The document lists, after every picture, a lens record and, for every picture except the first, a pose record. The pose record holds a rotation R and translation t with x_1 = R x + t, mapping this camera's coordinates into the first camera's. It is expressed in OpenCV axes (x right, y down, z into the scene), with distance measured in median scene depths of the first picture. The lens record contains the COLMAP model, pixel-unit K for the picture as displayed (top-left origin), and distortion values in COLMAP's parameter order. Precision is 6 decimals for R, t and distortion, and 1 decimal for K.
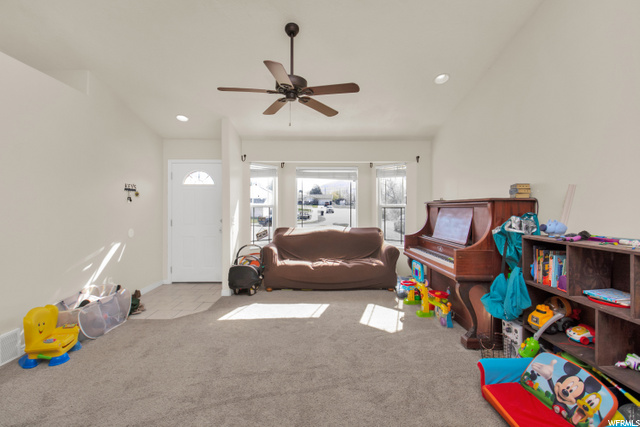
lens RADIAL K [[289.0, 0, 319.7], [0, 289.0, 202.8], [0, 0, 1]] dist [0.018824, -0.022130]
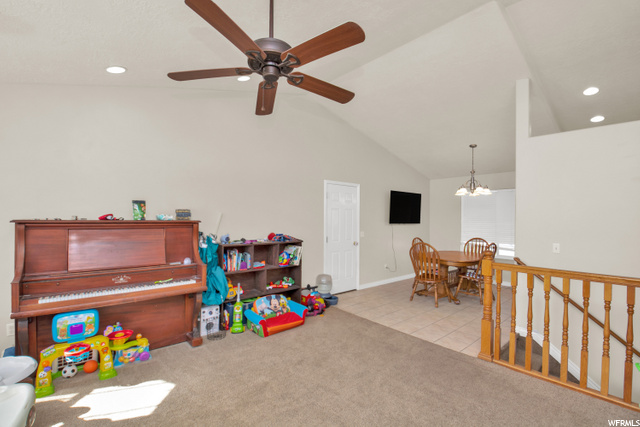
lens RADIAL K [[283.1, 0, 320.0], [0, 283.1, 213.5], [0, 0, 1]] dist [-0.000823, -0.020459]
pose [[-0.648176, 0.002662, 0.761486, -0.662548], [-0.028066, 0.999231, -0.027383, -0.026964], [-0.760973, -0.039121, -0.647603, 1.304201]]
